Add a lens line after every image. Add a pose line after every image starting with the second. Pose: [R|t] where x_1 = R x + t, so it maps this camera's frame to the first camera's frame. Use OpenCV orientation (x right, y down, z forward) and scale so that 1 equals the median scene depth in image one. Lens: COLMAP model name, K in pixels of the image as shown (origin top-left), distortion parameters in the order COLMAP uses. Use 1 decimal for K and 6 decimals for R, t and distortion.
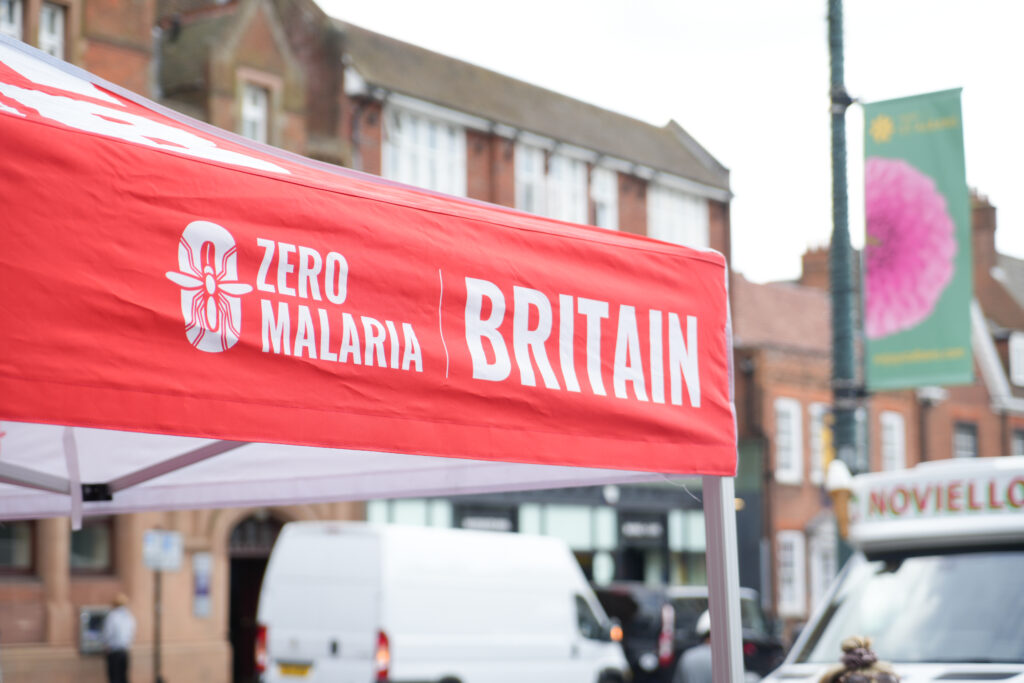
lens RADIAL K [[2162.6, 0, 514.3], [0, 2162.6, 338.9], [0, 0, 1]] dist [0.069096, 0.000000]
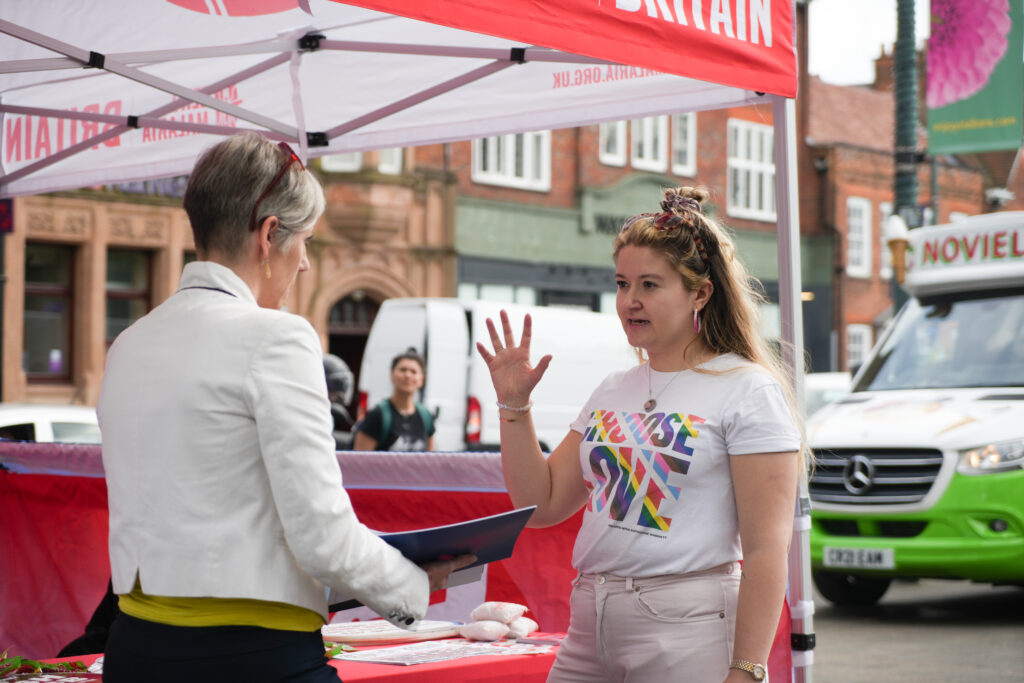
lens RADIAL K [[2162.6, 0, 509.5], [0, 2162.6, 346.1], [0, 0, 1]] dist [0.069096, 0.000000]
pose [[0.999304, 0.011065, -0.035638, -0.009277], [-0.008040, 0.996439, 0.083929, 0.031456], [0.036439, -0.083584, 0.995834, -0.124068]]
